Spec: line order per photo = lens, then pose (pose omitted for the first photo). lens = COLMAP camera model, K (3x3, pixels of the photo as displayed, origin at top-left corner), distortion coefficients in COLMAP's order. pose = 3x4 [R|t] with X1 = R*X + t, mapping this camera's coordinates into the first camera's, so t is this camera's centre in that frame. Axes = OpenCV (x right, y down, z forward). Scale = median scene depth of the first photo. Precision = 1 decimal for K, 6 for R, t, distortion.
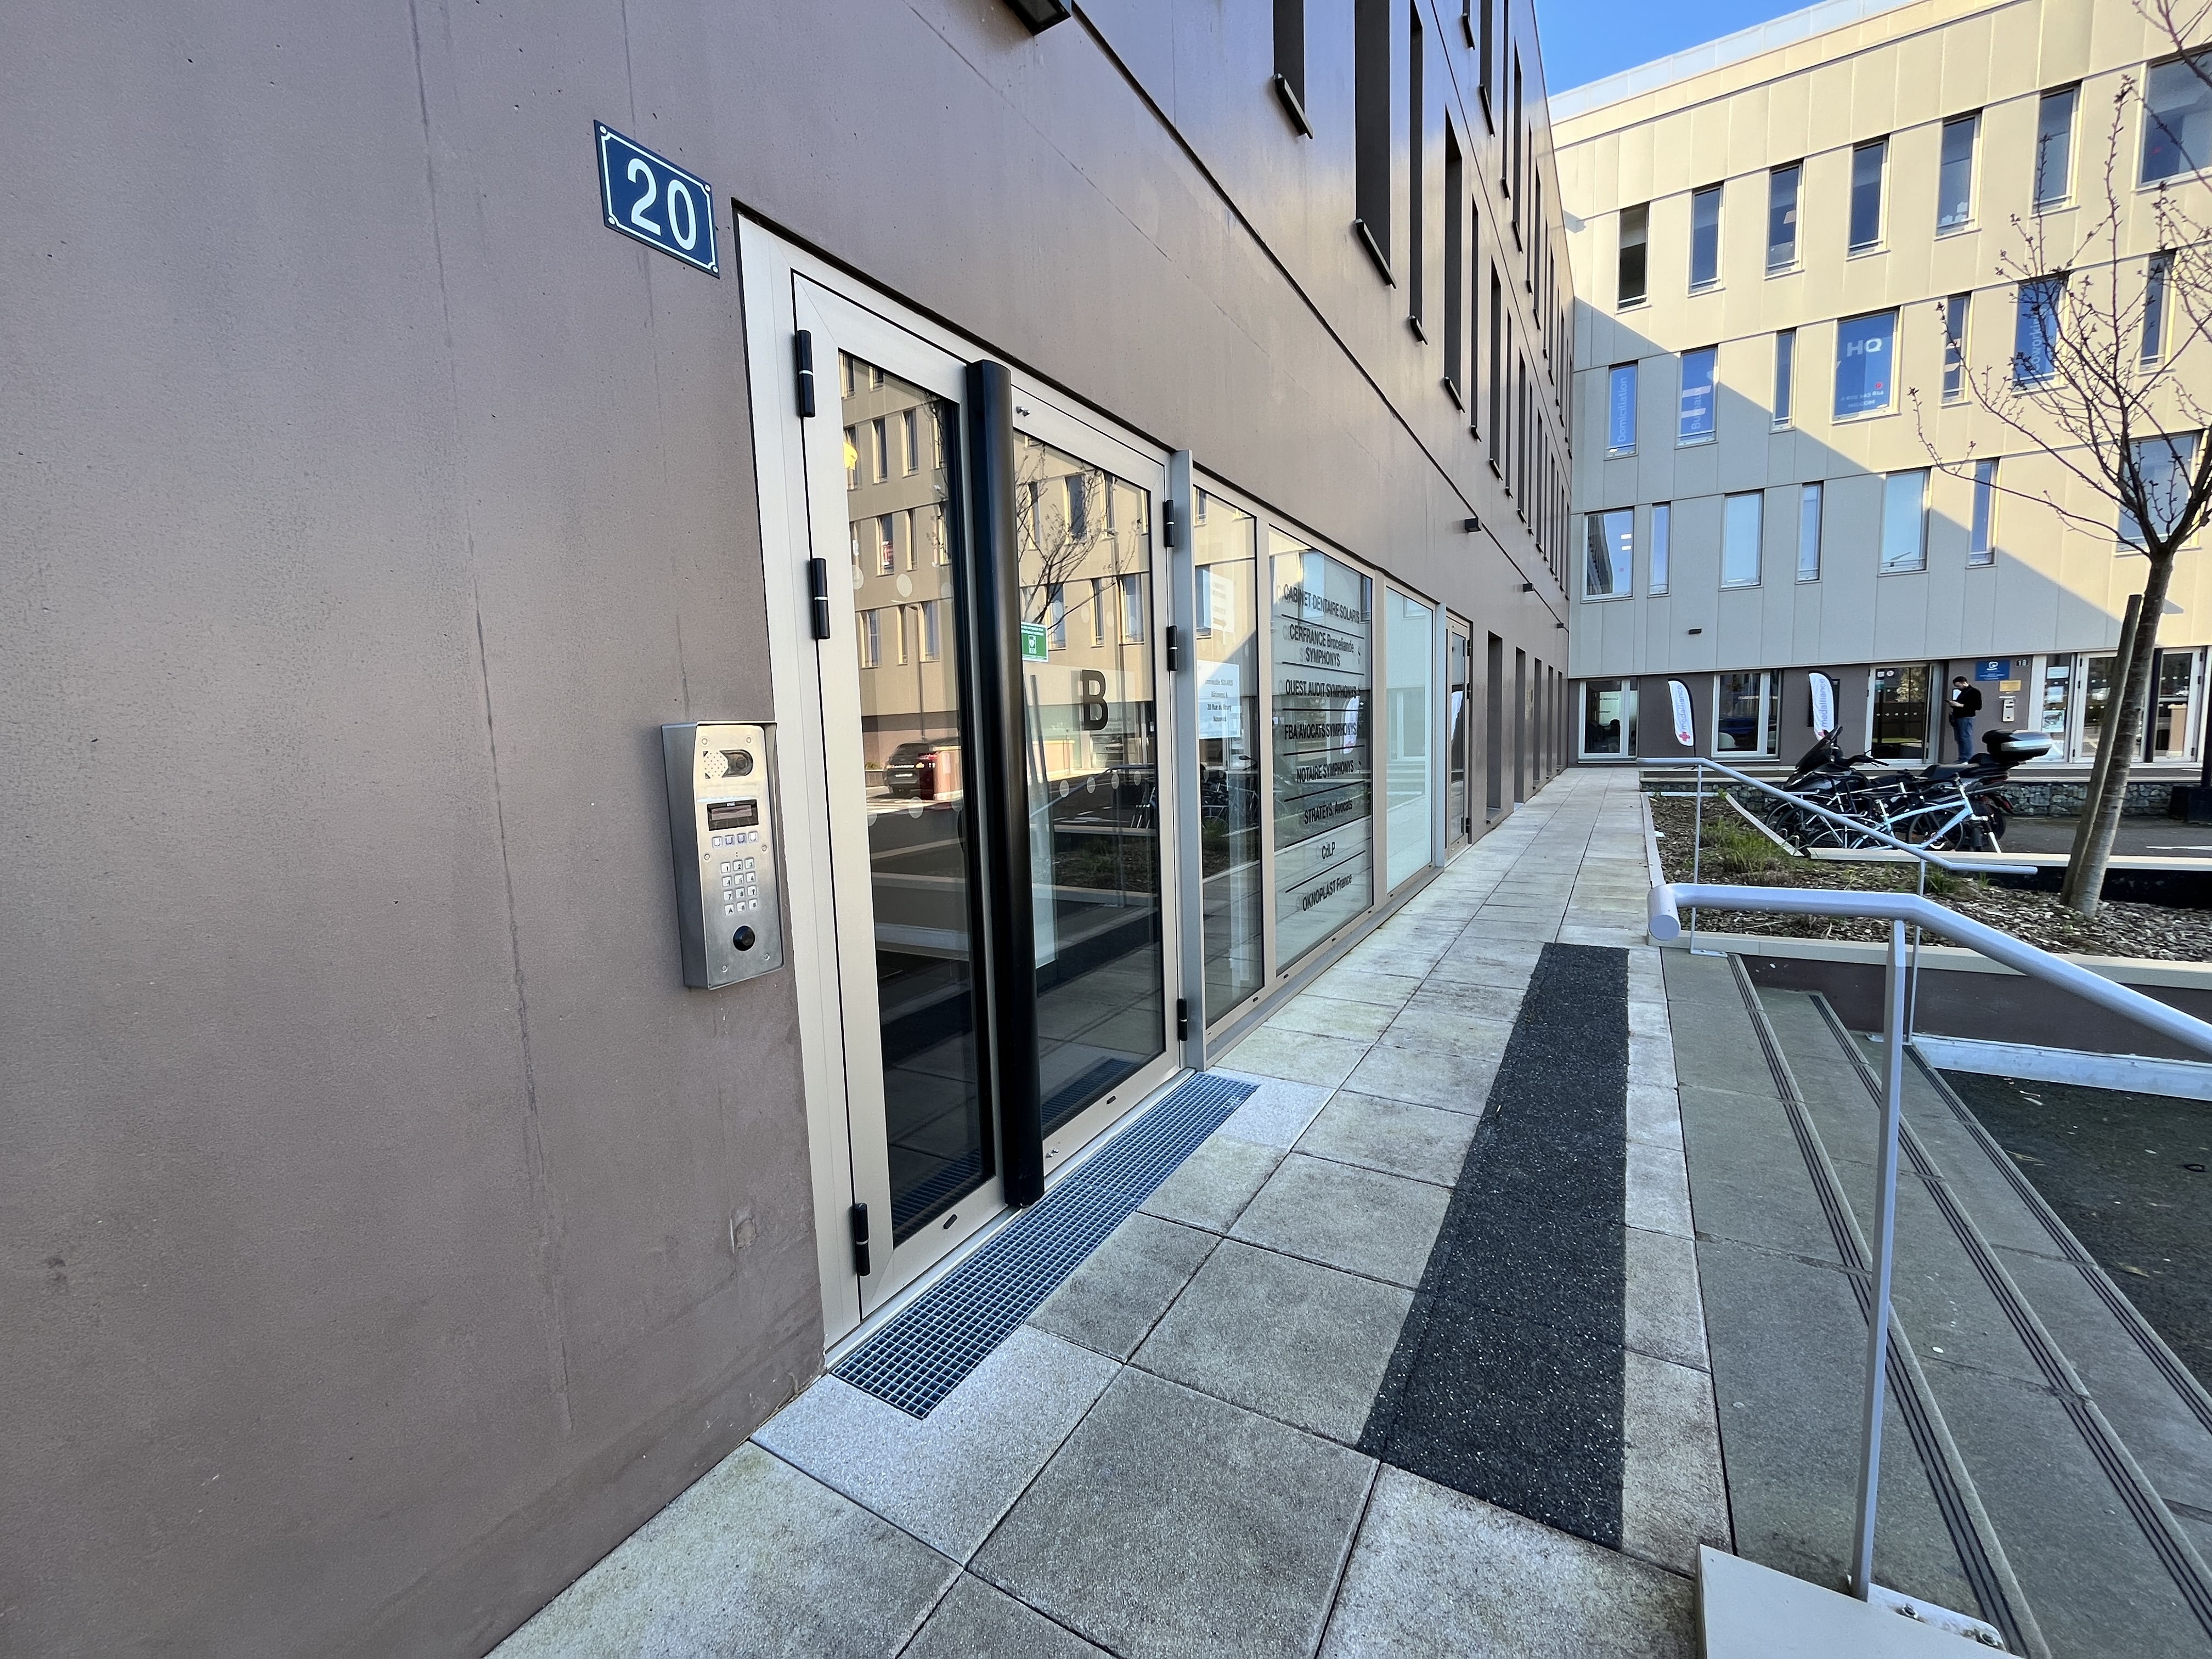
lens RADIAL K [[887.5, 0, 1112.6], [0, 887.5, 833.8], [0, 0, 1]] dist [-0.000183, 0.000149]
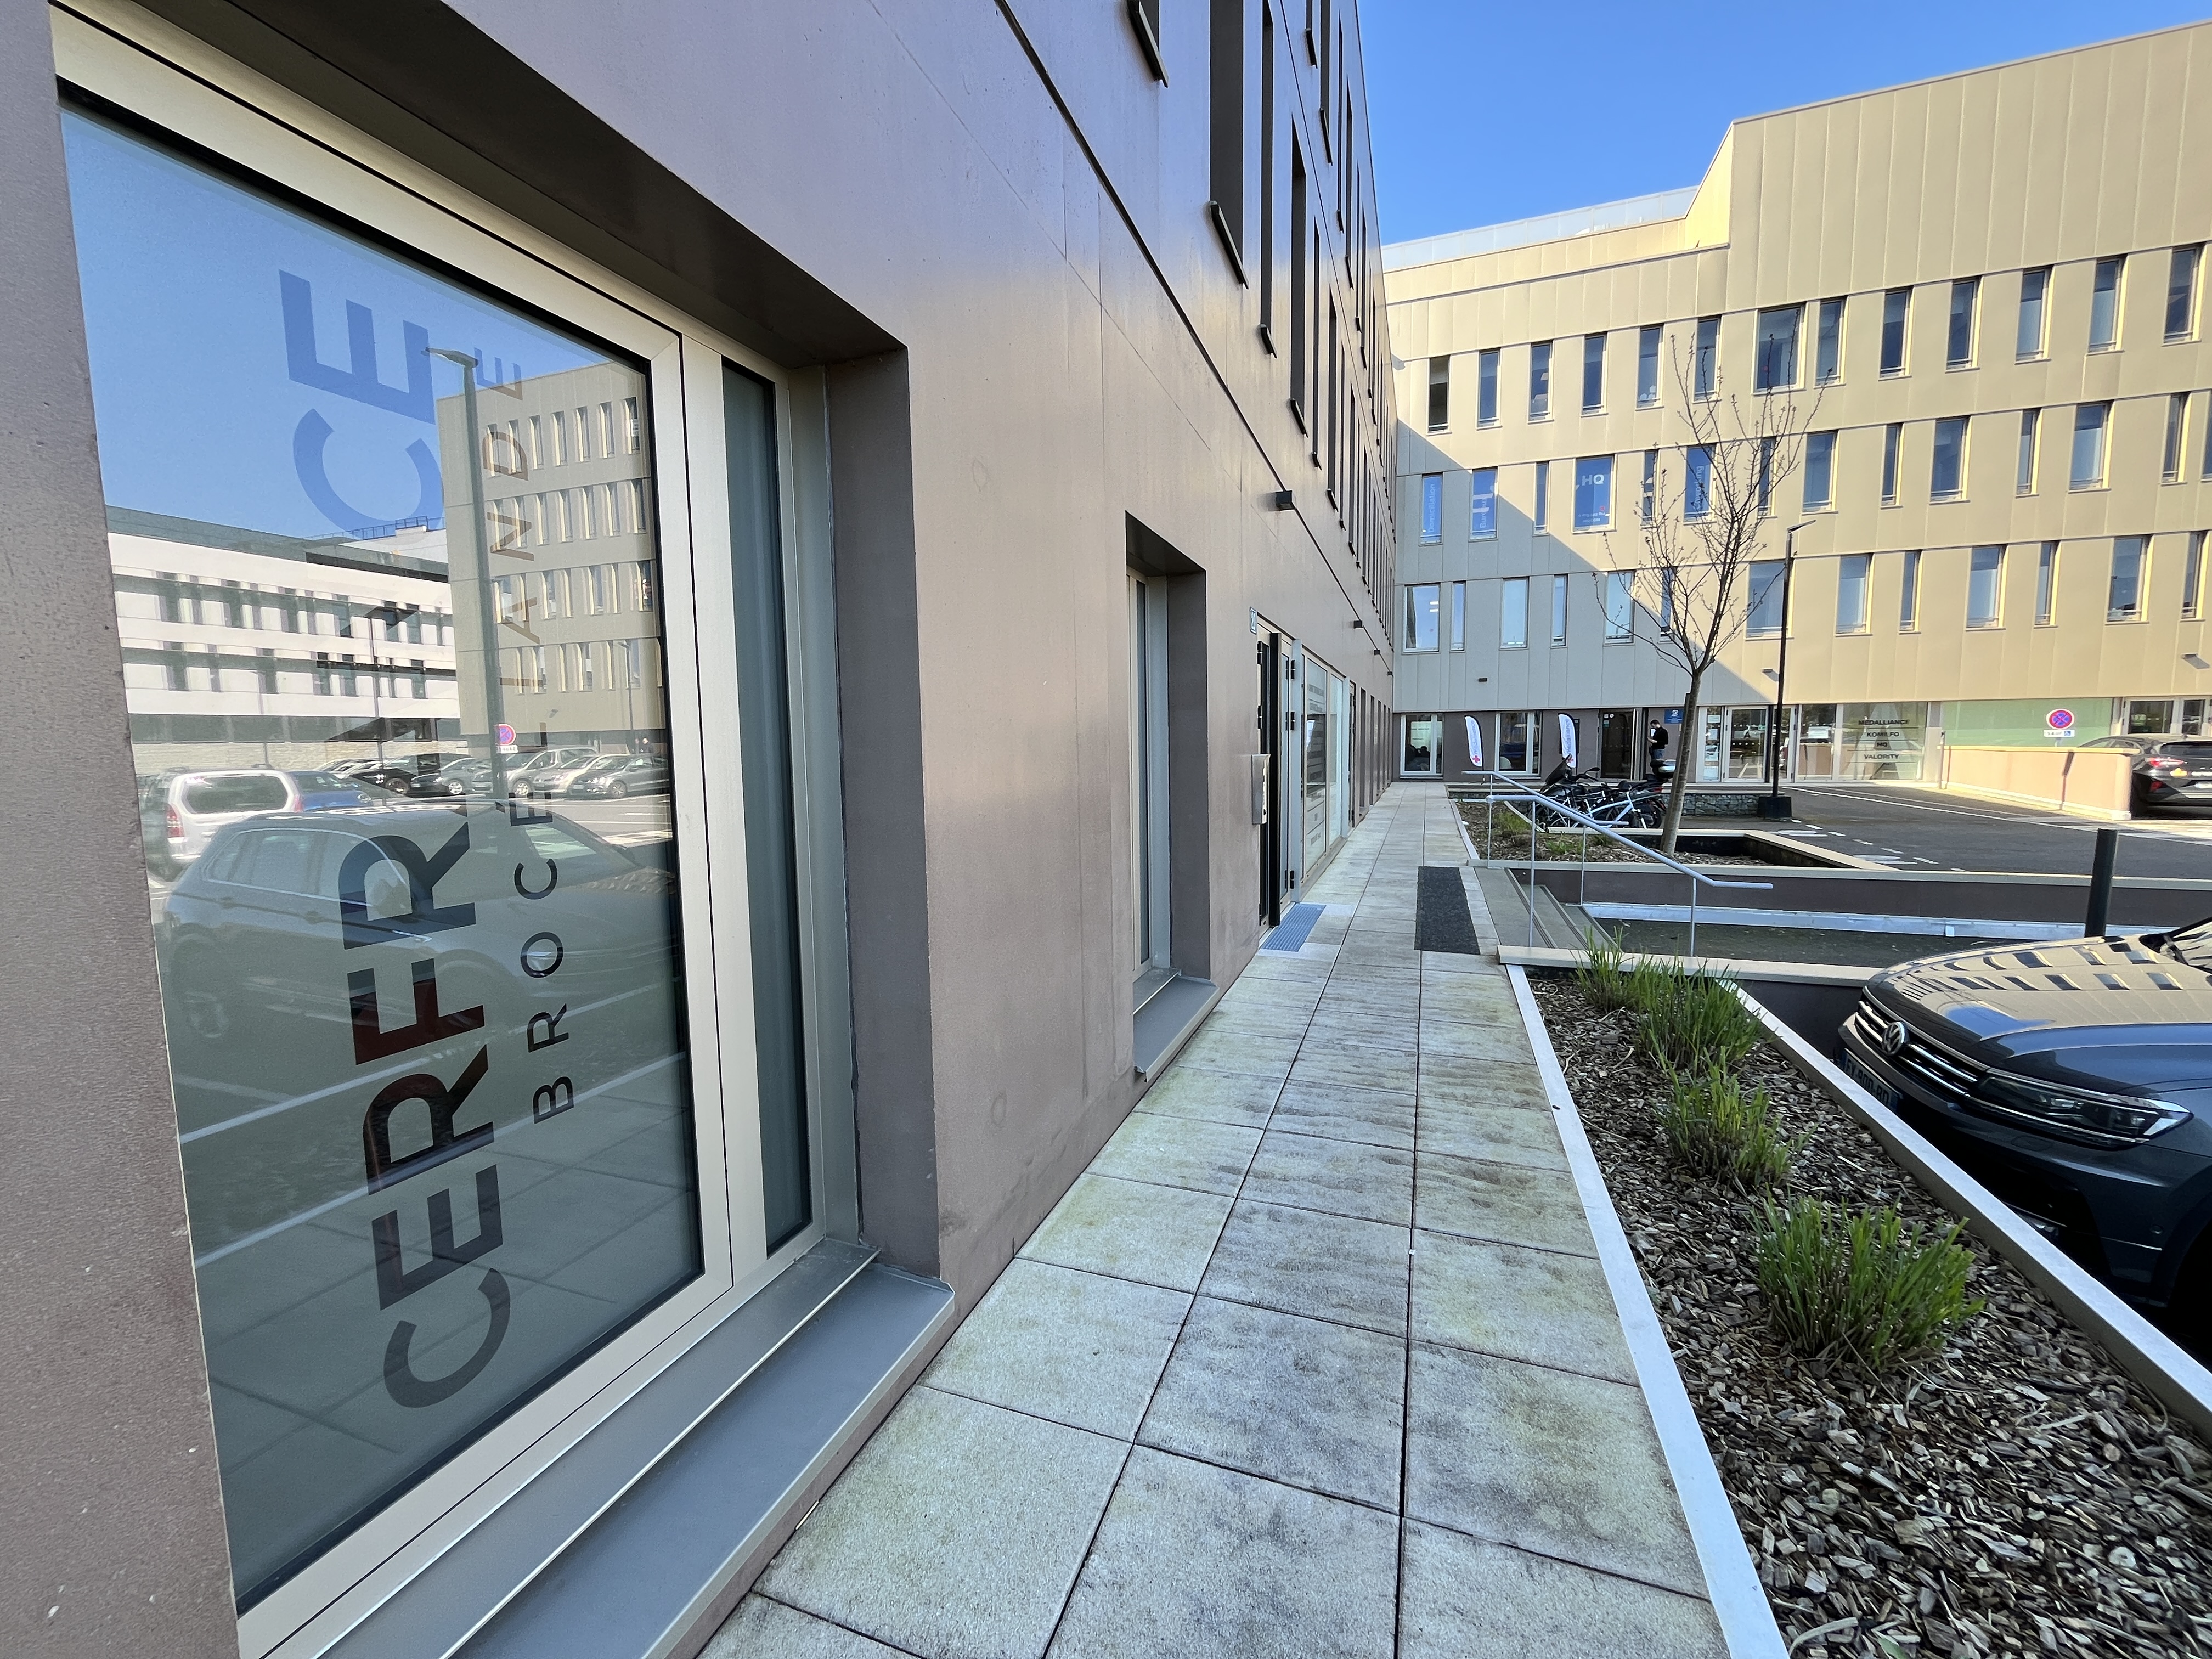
lens RADIAL K [[887.5, 0, 1112.1], [0, 887.5, 832.9], [0, 0, 1]] dist [-0.000183, 0.000149]
pose [[0.982562, 0.003097, 0.185909, -0.141825], [-0.000408, 0.999895, -0.014500, 0.021054], [-0.185934, 0.014171, 0.982460, -0.207704]]
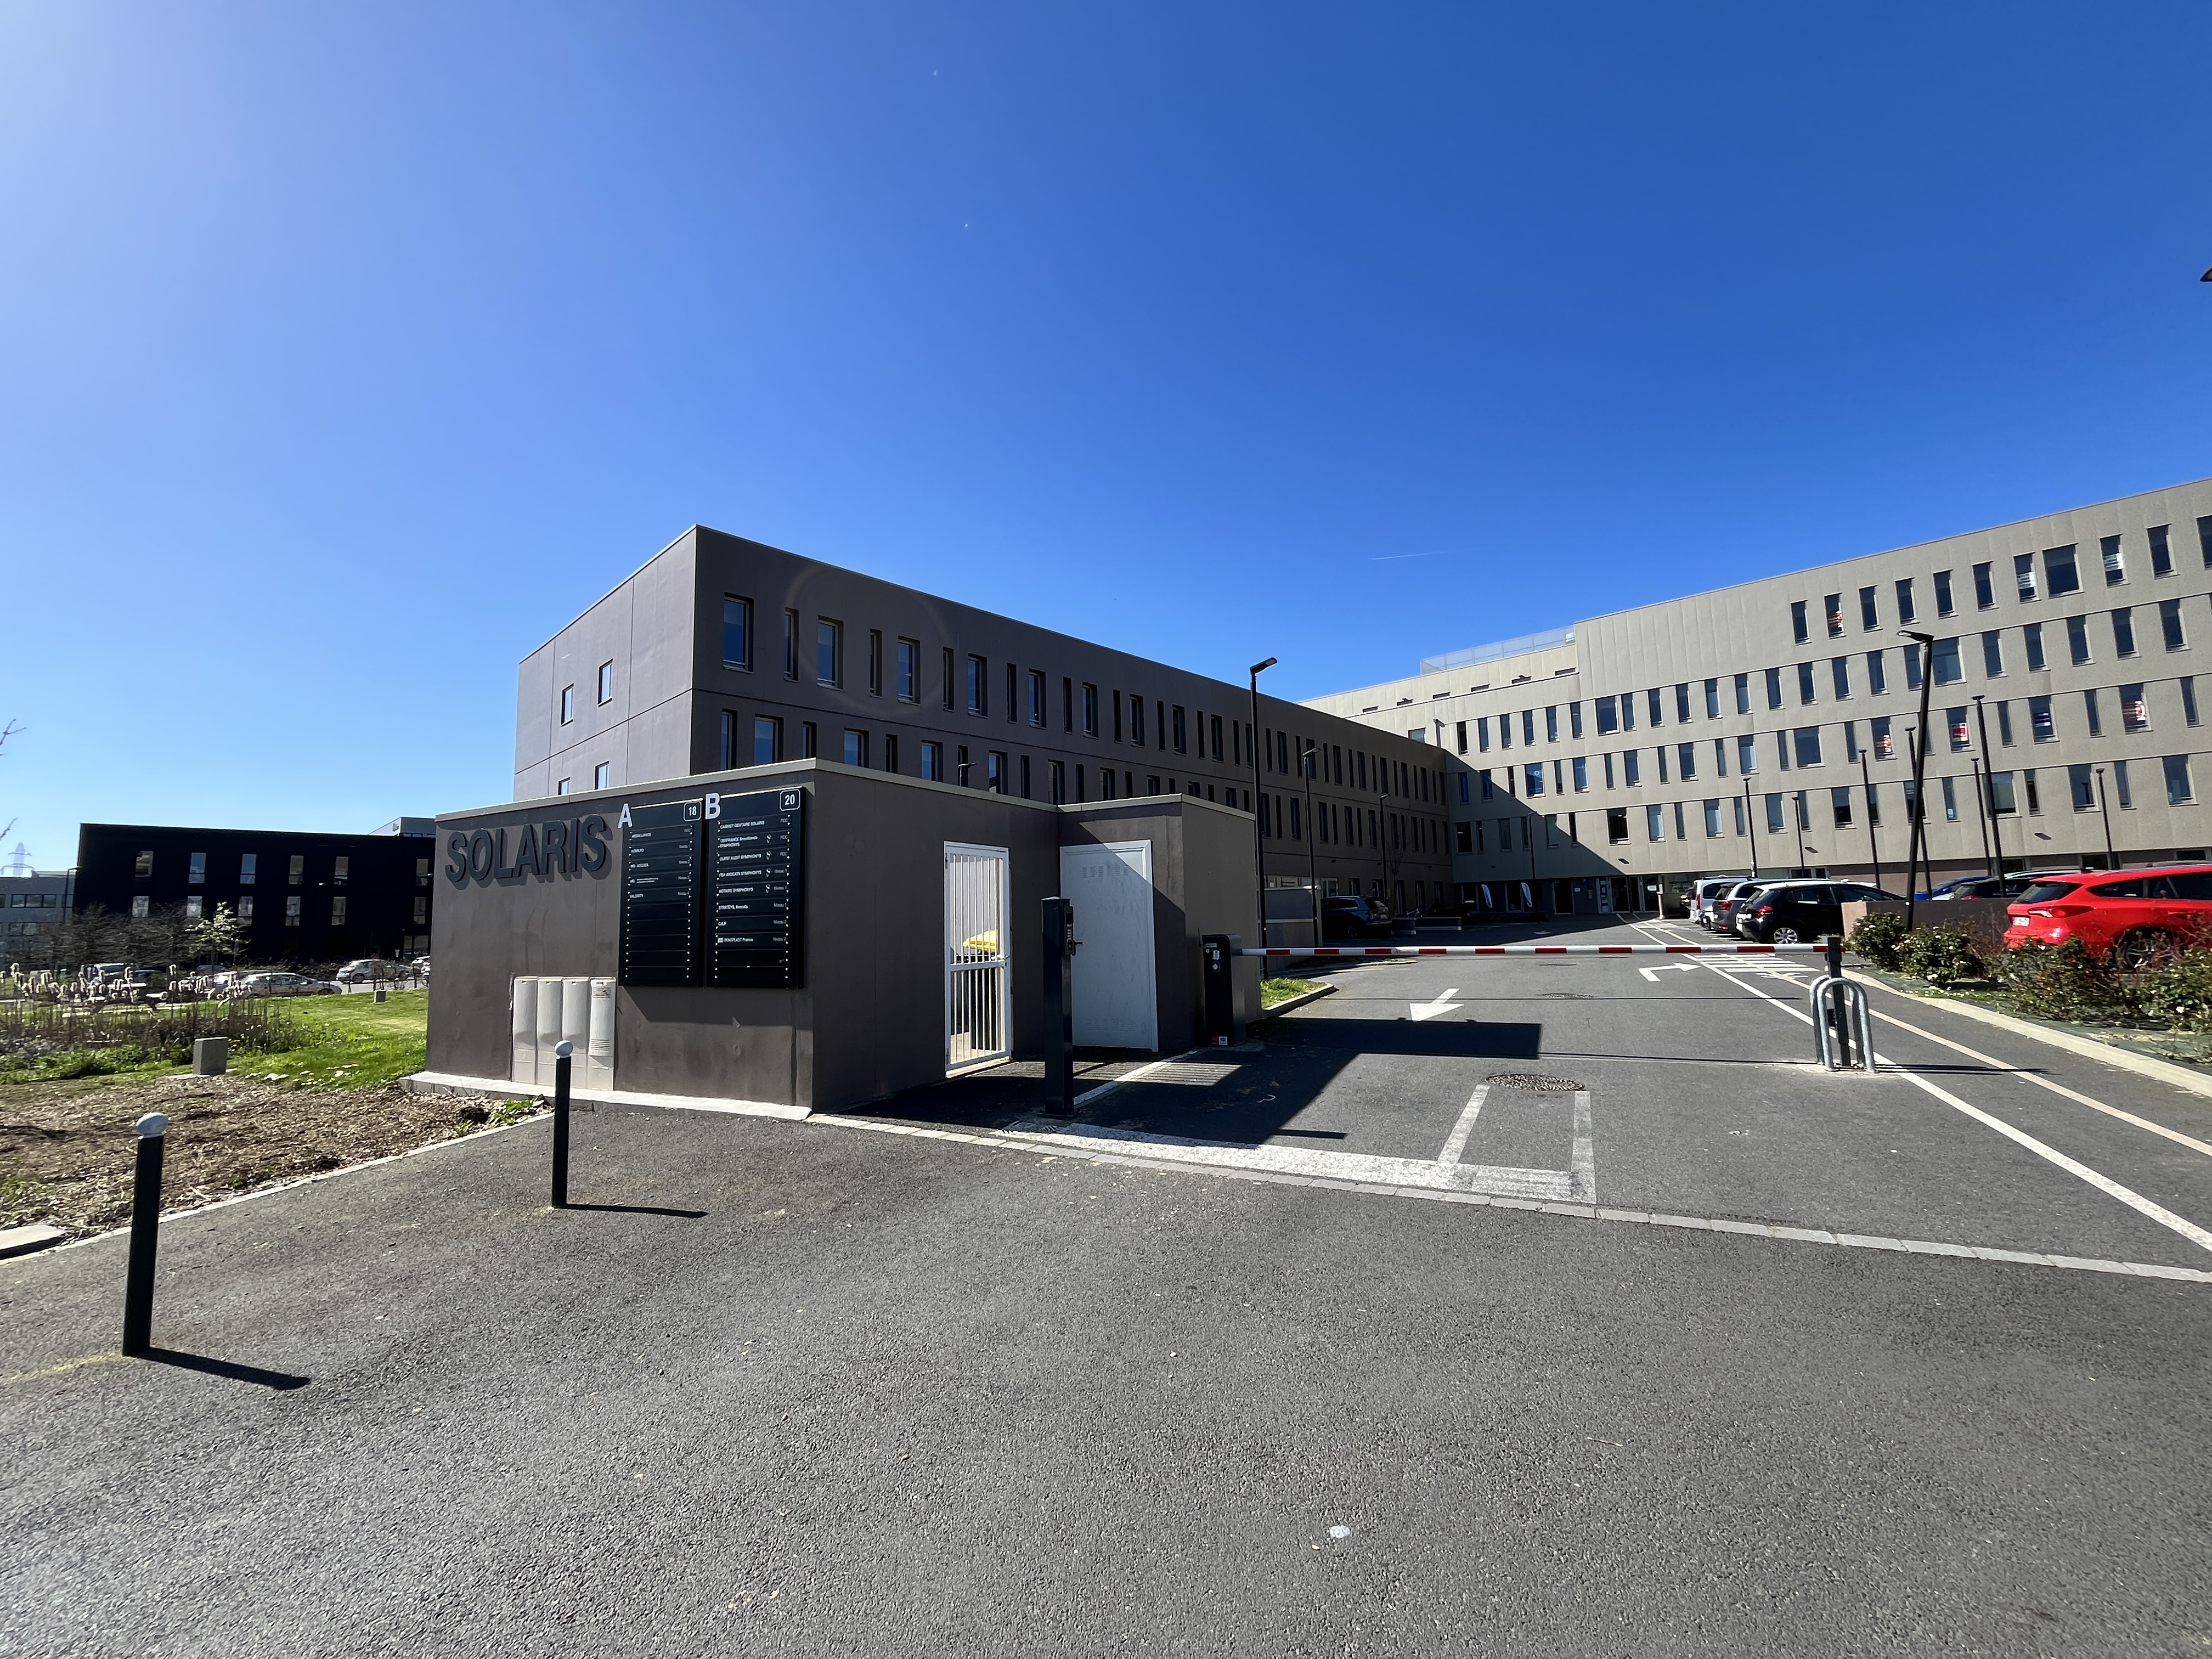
lens RADIAL K [[887.5, 0, 1117.2], [0, 887.5, 825.6], [0, 0, 1]] dist [-0.000183, 0.000149]
pose [[0.967487, 0.031425, 0.250962, -1.297443], [0.024625, 0.975833, -0.217124, 0.246768], [-0.251720, 0.216244, 0.943332, -1.479566]]
